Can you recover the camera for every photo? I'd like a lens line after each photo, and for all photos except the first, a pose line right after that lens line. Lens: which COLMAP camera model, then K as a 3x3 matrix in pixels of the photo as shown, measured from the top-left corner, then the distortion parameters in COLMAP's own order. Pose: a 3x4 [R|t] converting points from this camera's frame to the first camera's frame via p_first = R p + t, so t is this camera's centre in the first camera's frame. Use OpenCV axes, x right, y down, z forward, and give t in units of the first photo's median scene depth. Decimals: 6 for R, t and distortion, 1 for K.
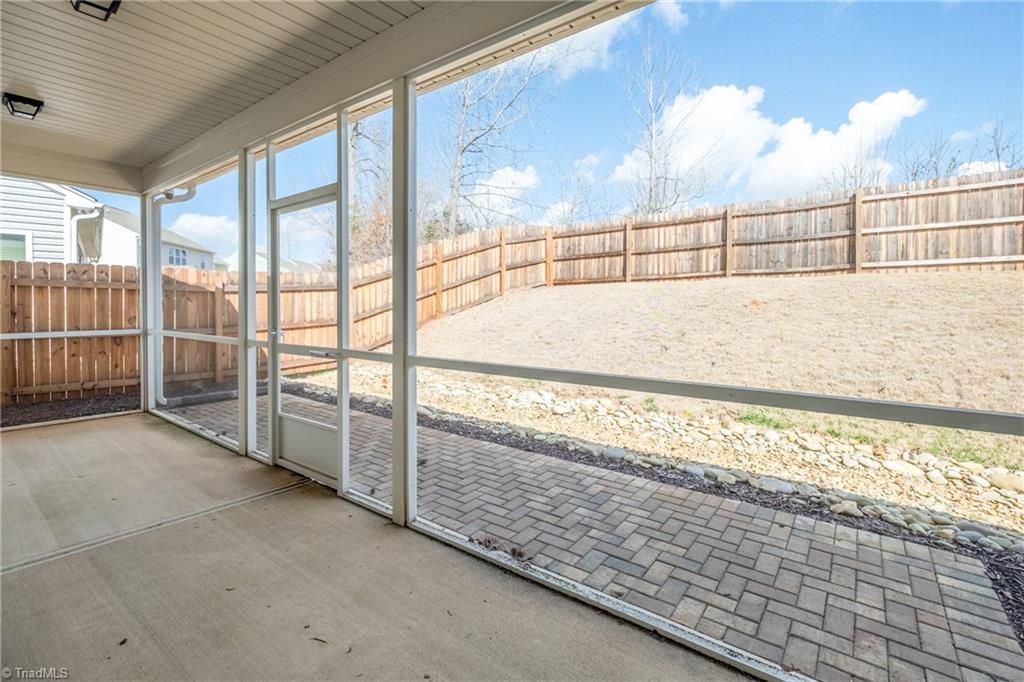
lens RADIAL K [[477.8, 0, 509.9], [0, 477.8, 308.2], [0, 0, 1]] dist [-0.000173, 0.000116]
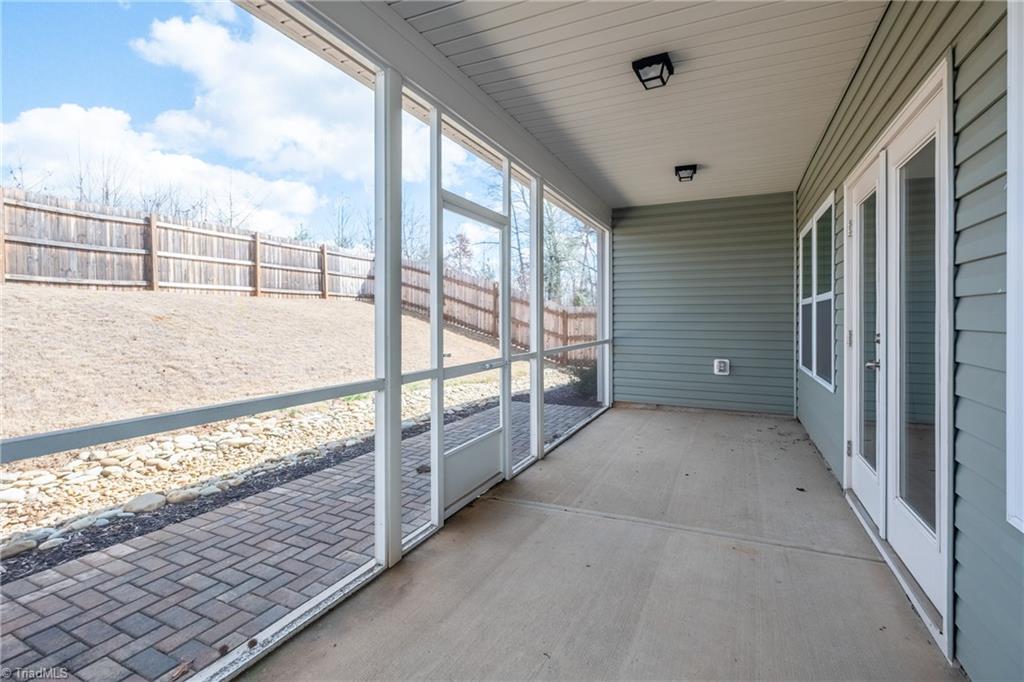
lens RADIAL K [[465.0, 0, 531.2], [0, 465.0, 320.8], [0, 0, 1]] dist [-0.002196, -0.000229]
pose [[-0.250810, -0.004428, 0.968026, -0.523523], [0.009396, 0.999931, 0.007009, -0.003476], [-0.967991, 0.010853, -0.250752, 0.433381]]
